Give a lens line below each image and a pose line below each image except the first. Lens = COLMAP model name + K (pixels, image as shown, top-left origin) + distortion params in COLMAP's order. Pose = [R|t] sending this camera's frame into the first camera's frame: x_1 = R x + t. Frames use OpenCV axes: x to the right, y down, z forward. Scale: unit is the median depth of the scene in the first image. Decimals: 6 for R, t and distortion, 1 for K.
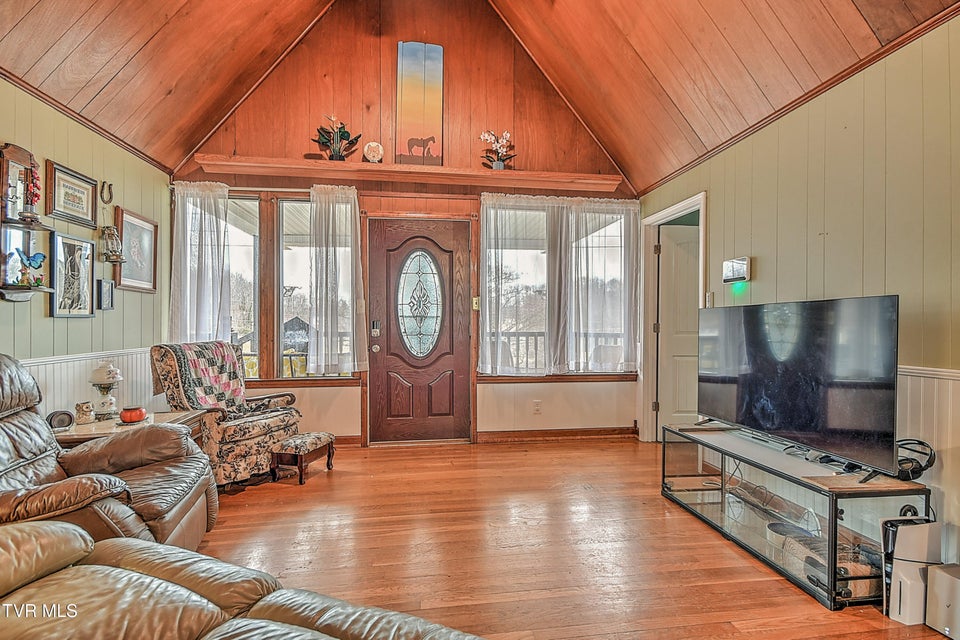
lens RADIAL K [[442.7, 0, 479.5], [0, 442.7, 328.0], [0, 0, 1]] dist [0.025964, -0.013170]
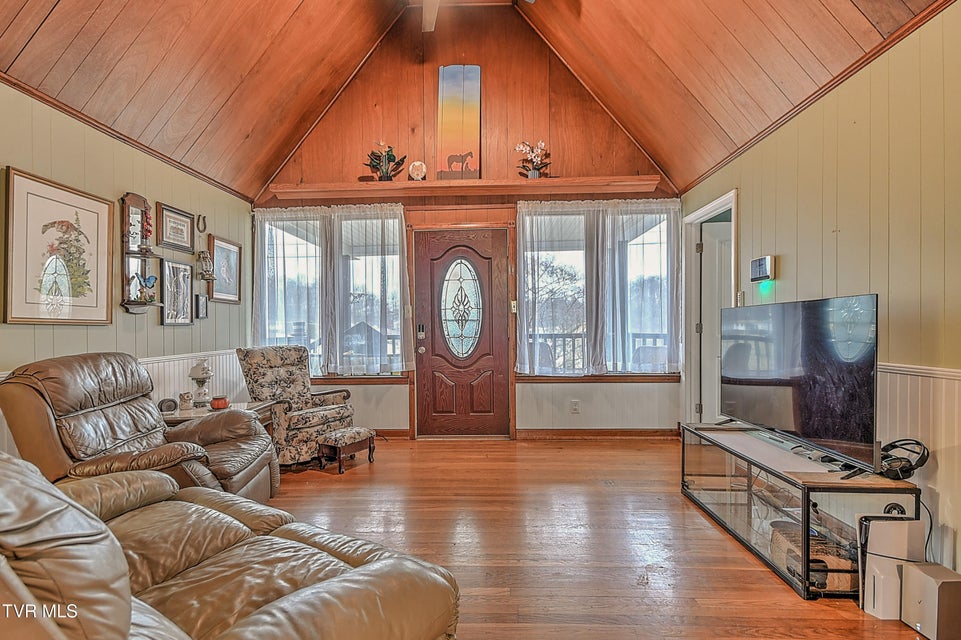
lens RADIAL K [[453.5, 0, 477.6], [0, 453.5, 331.1], [0, 0, 1]] dist [0.019407, -0.007561]
pose [[0.984202, -0.010079, -0.176760, 0.100199], [0.010481, 0.999944, 0.001343, -0.000352], [0.176737, -0.003175, 0.984253, -0.076141]]
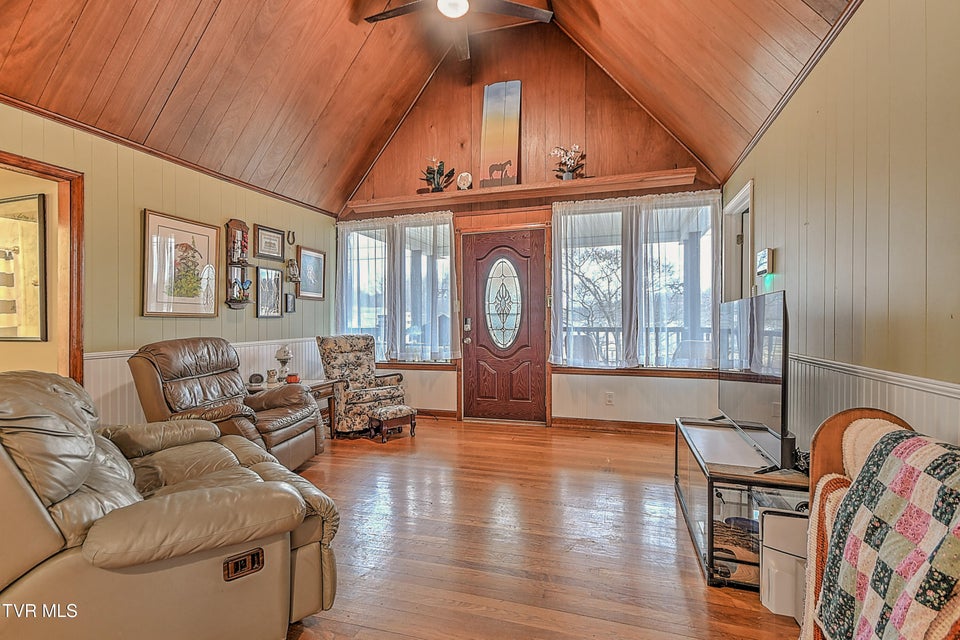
lens RADIAL K [[446.2, 0, 480.0], [0, 446.2, 320.0], [0, 0, 1]] dist [0.001785, 0.017656]
pose [[0.903458, -0.005793, -0.428637, 0.324735], [0.002696, 0.999966, -0.007833, -0.000589], [0.428667, 0.005921, 0.903443, -0.093059]]
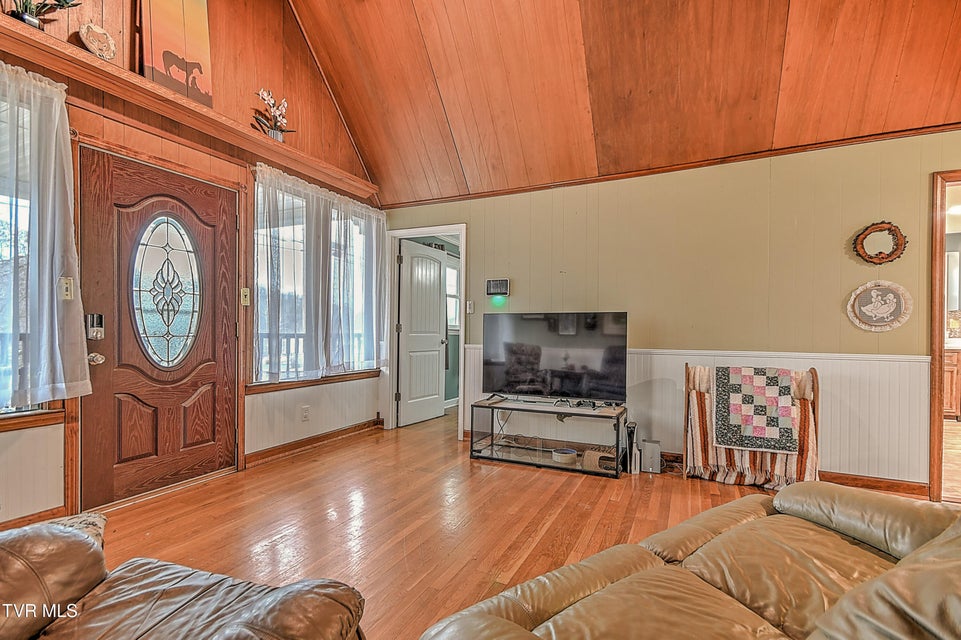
lens RADIAL K [[450.1, 0, 482.2], [0, 450.1, 335.6], [0, 0, 1]] dist [0.000059, 0.023642]
pose [[0.546901, -0.008580, 0.837154, -0.477598], [-0.005637, 0.999887, 0.013931, 0.001930], [-0.837179, -0.012338, 0.546790, 0.197084]]
